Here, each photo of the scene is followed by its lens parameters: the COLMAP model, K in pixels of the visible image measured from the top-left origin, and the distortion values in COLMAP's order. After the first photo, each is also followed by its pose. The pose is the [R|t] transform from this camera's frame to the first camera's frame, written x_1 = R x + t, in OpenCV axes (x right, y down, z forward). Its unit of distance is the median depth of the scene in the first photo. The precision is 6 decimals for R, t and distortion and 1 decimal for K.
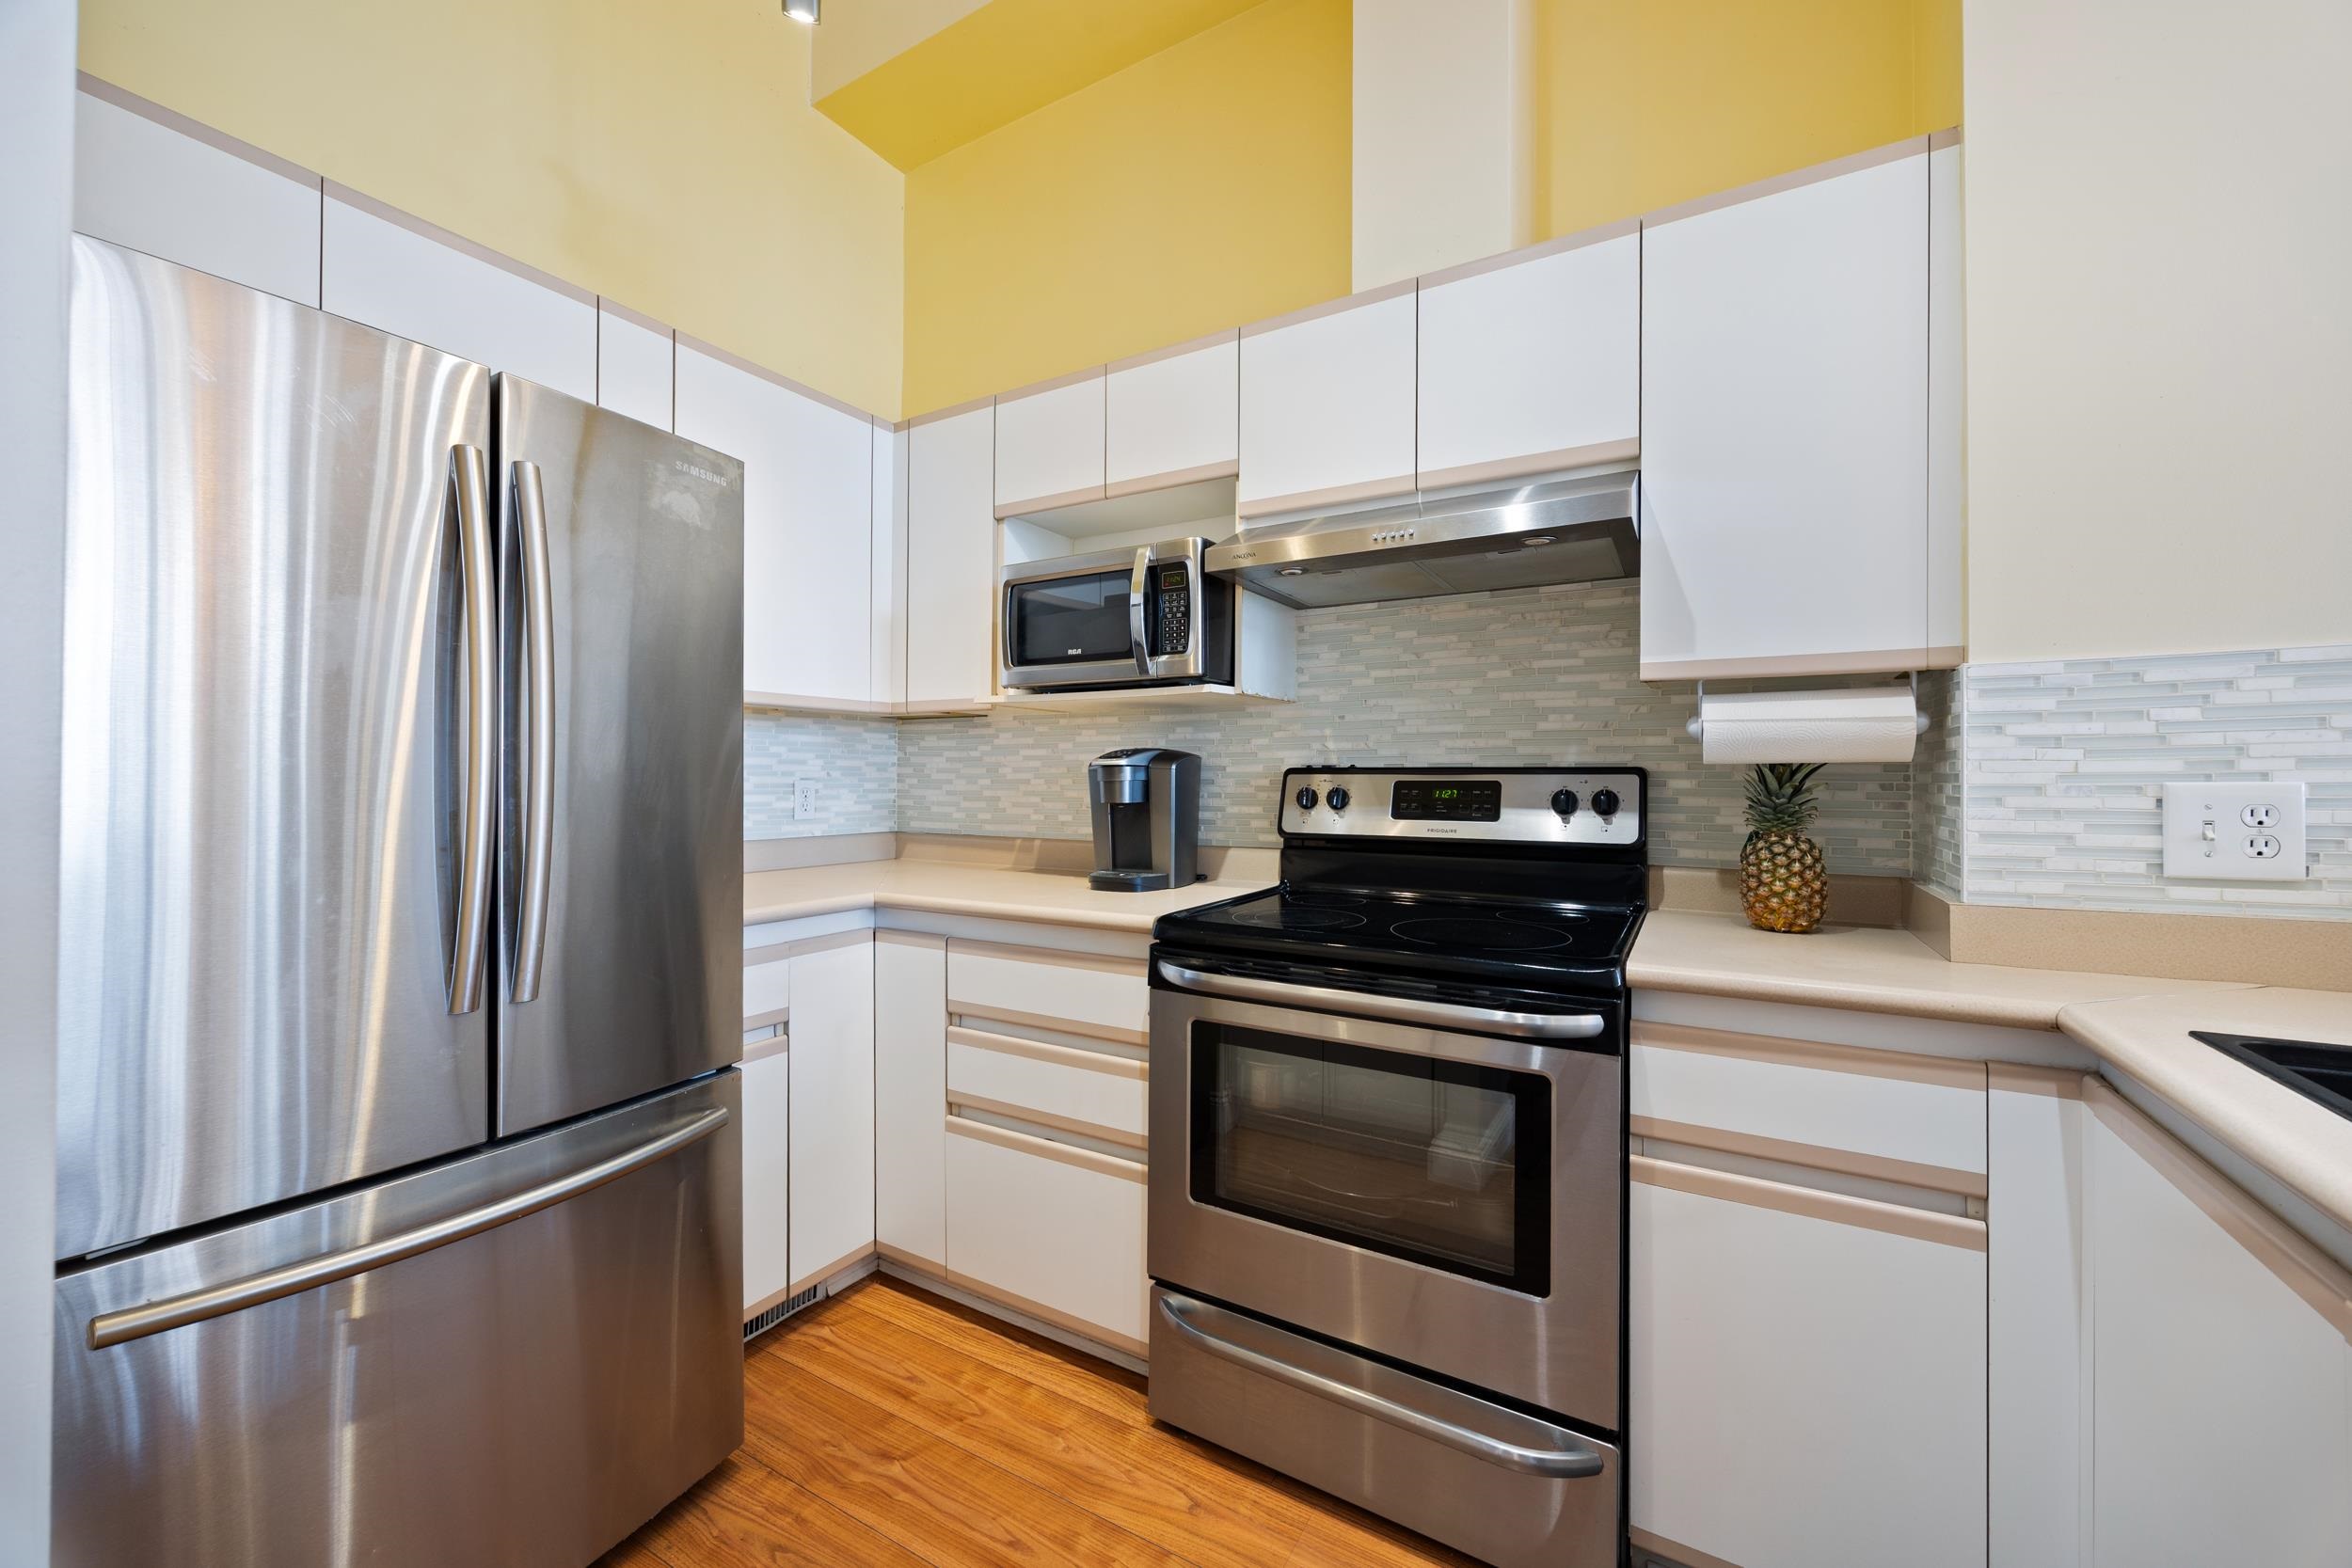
lens RADIAL K [[903.2, 0, 1177.0], [0, 903.2, 771.1], [0, 0, 1]] dist [-0.001399, -0.000533]
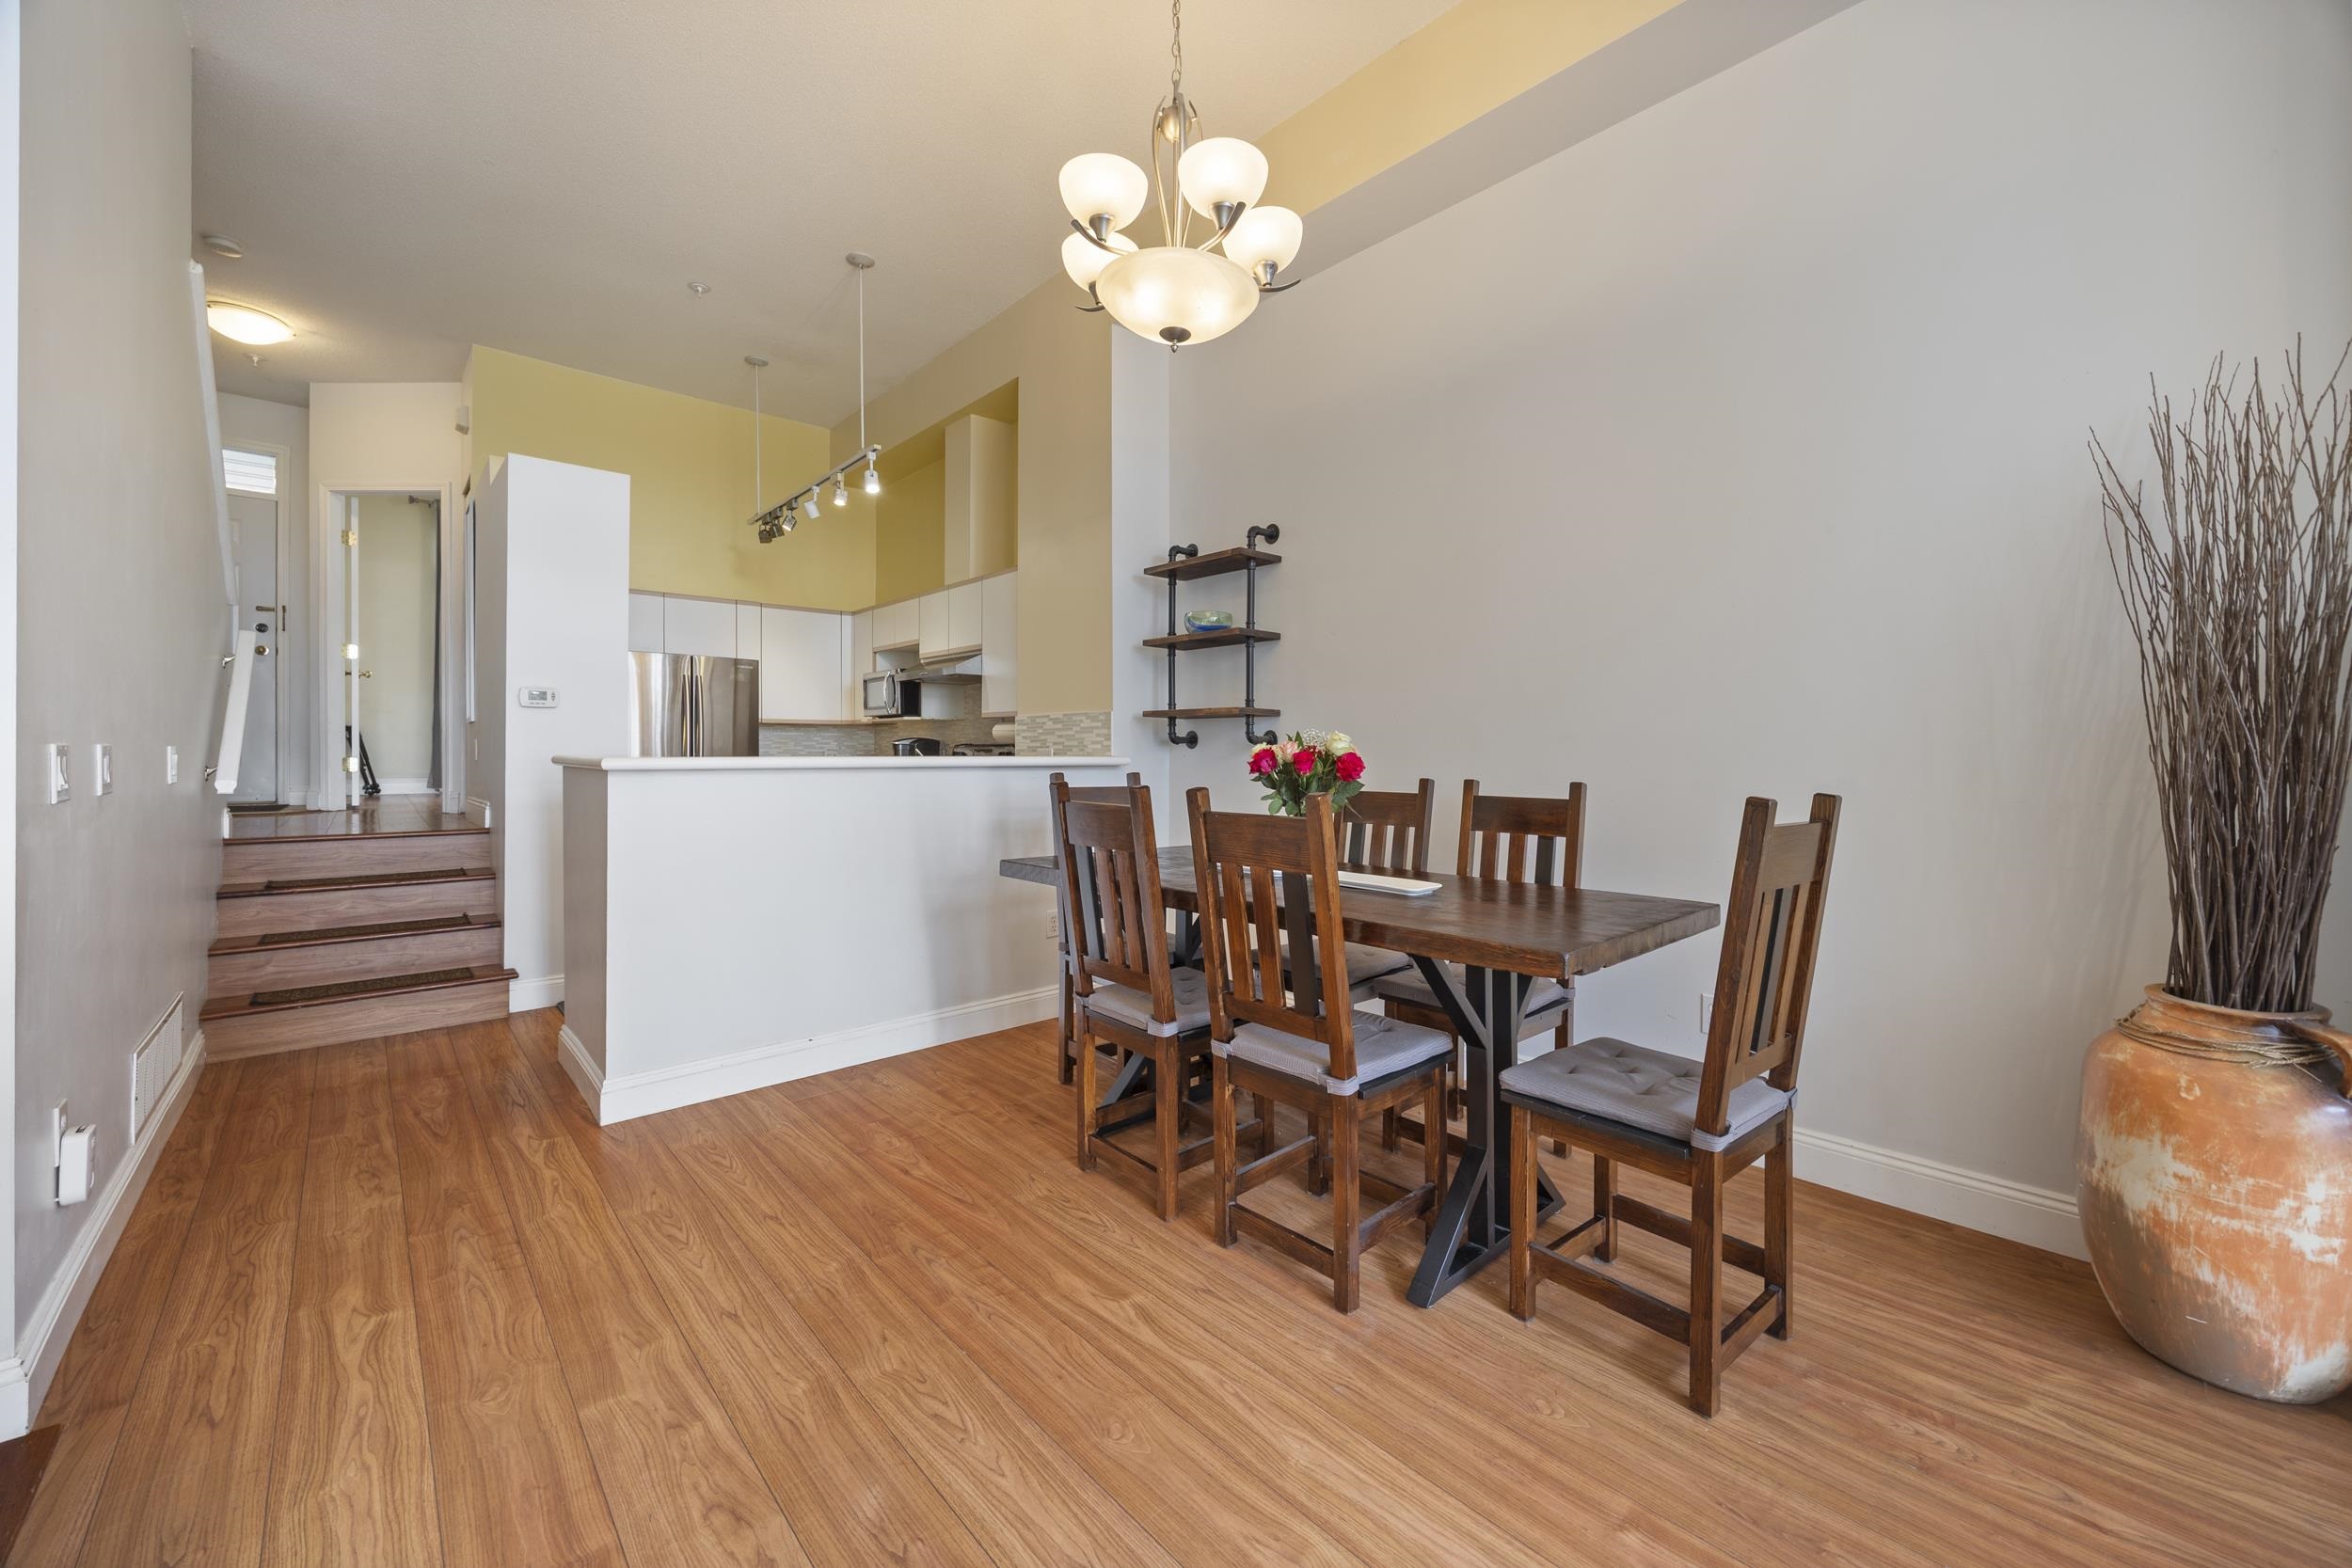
lens RADIAL K [[907.0, 0, 1177.3], [0, 907.0, 742.3], [0, 0, 1]] dist [-0.001839, -0.000305]
pose [[0.956442, -0.008594, -0.291795, 1.757448], [0.008638, 0.999962, -0.001138, -0.007031], [0.291794, -0.001432, 0.956480, -1.569720]]
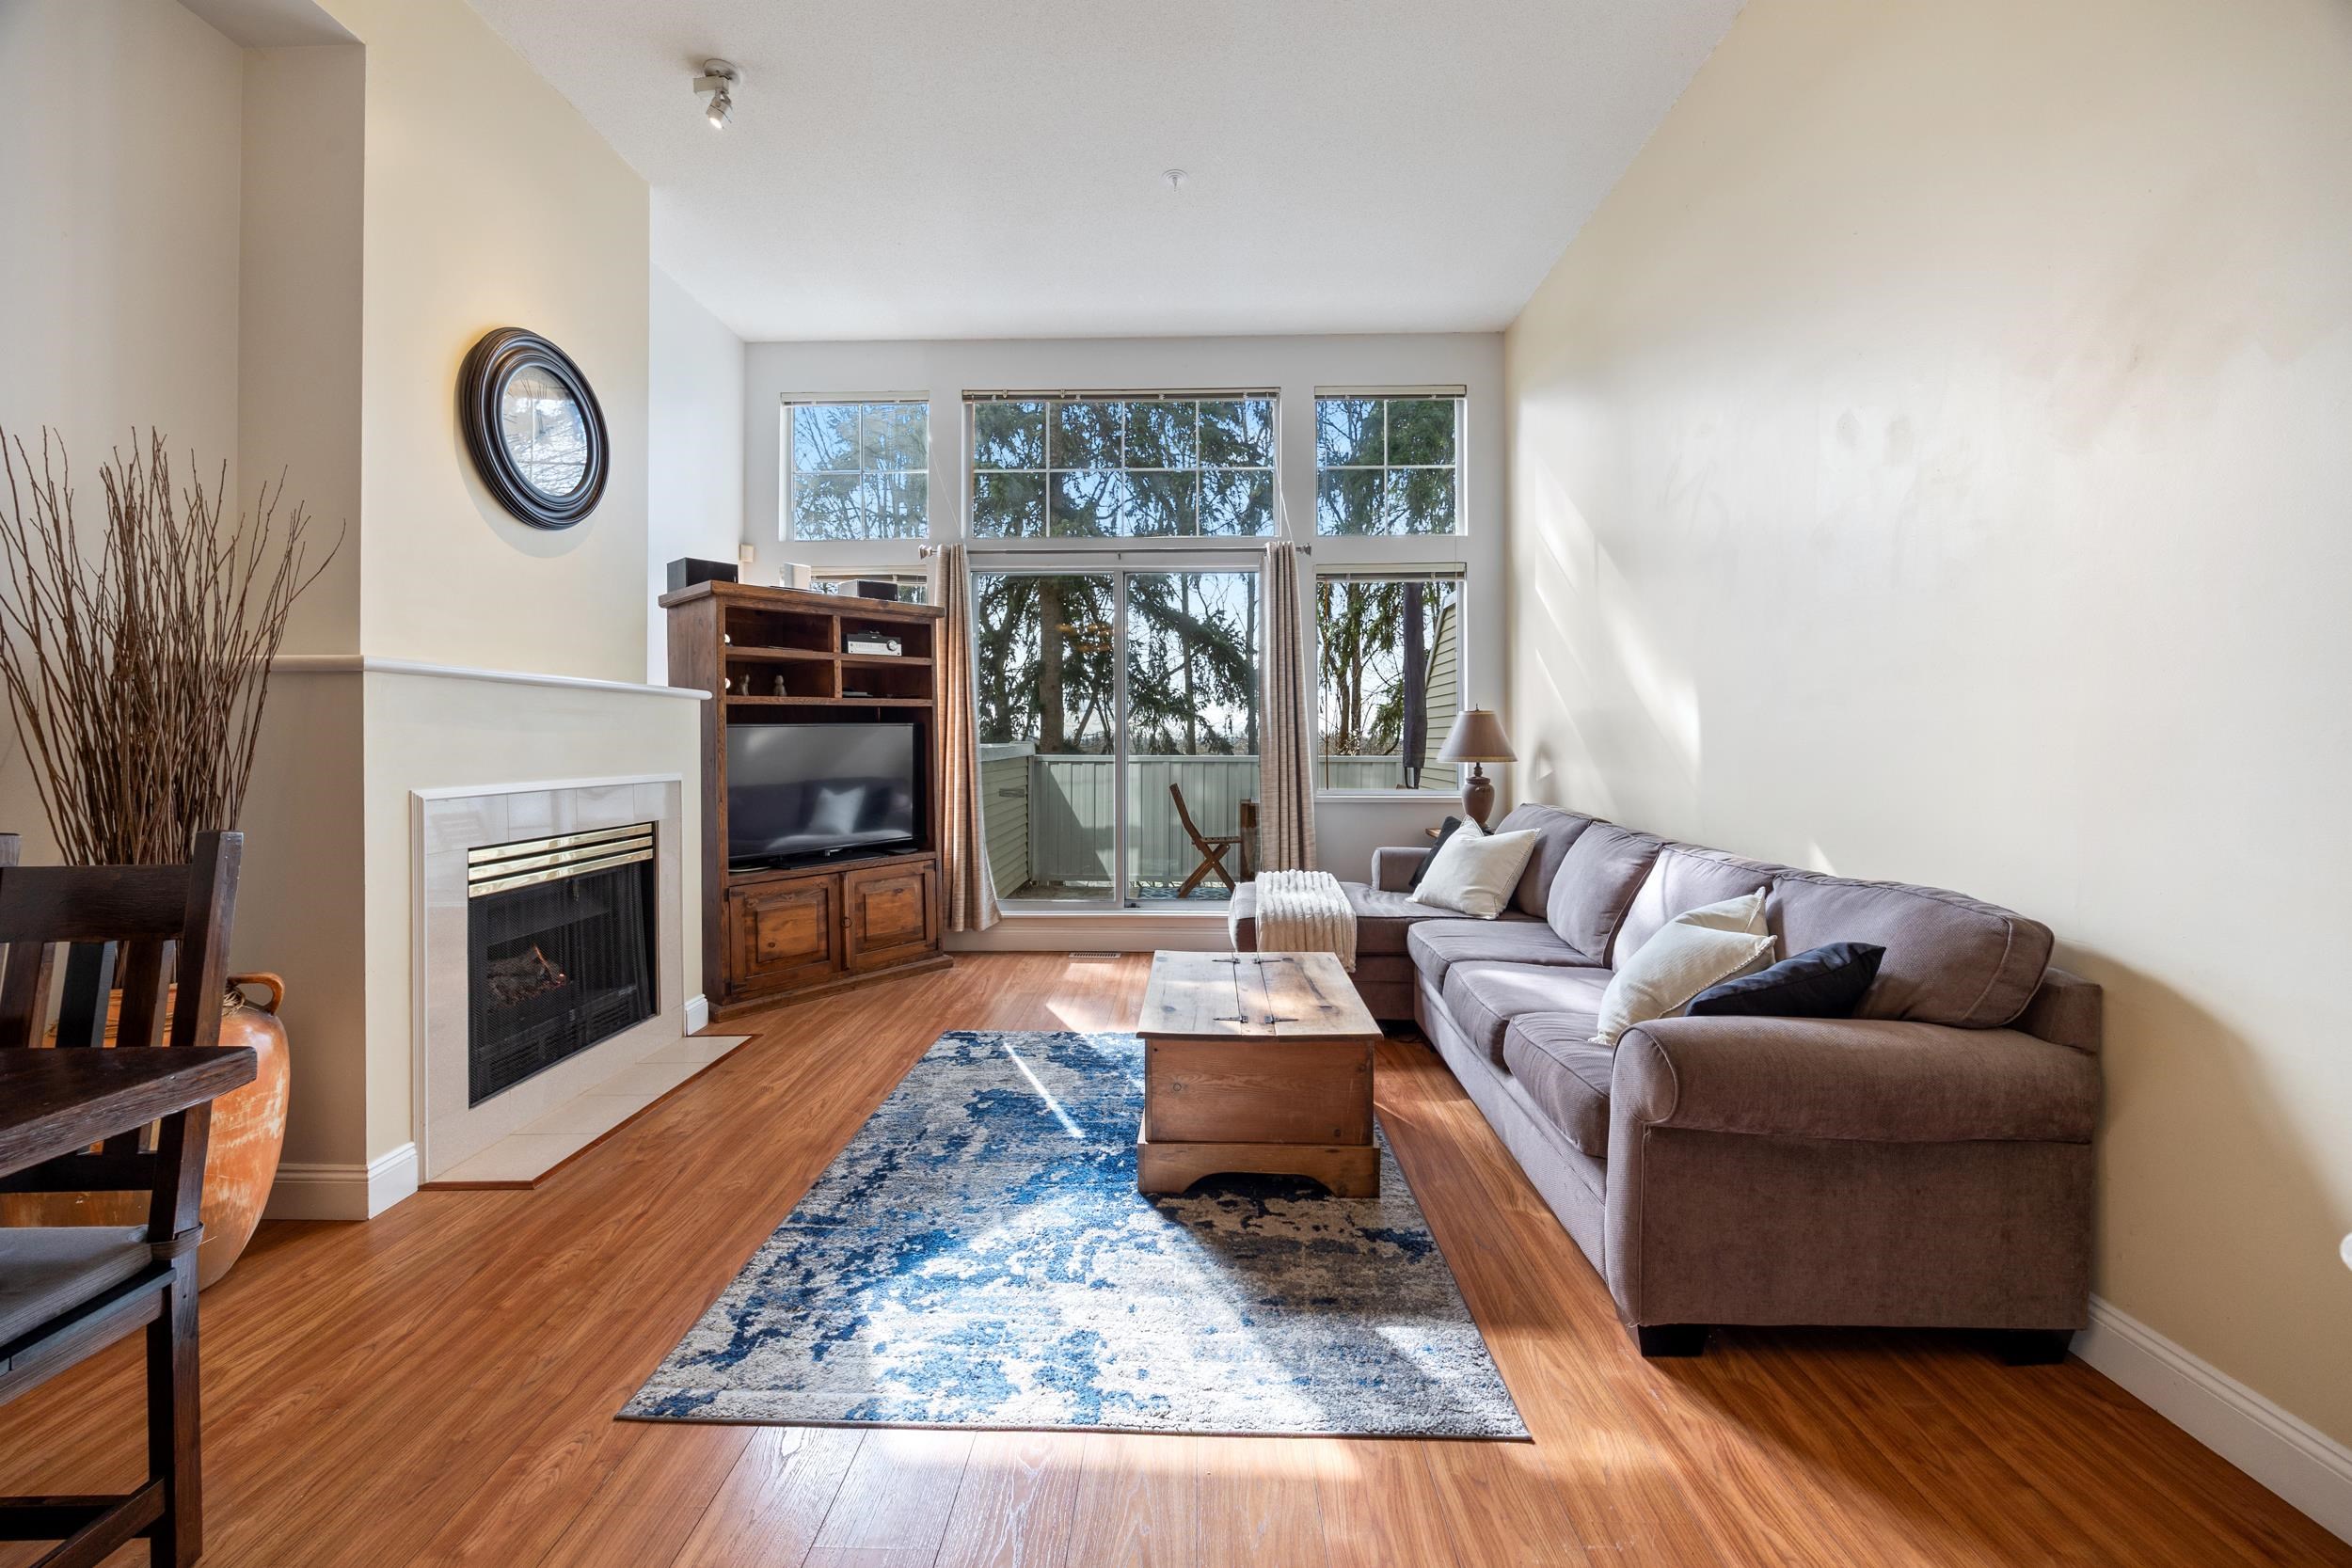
lens RADIAL K [[907.0, 0, 1177.3], [0, 907.0, 742.3], [0, 0, 1]] dist [-0.001839, -0.000305]
pose [[-0.487230, -0.003393, 0.873267, 0.984556], [-0.011203, 0.999934, -0.002366, -0.032503], [-0.873202, -0.010936, -0.487237, -0.927571]]
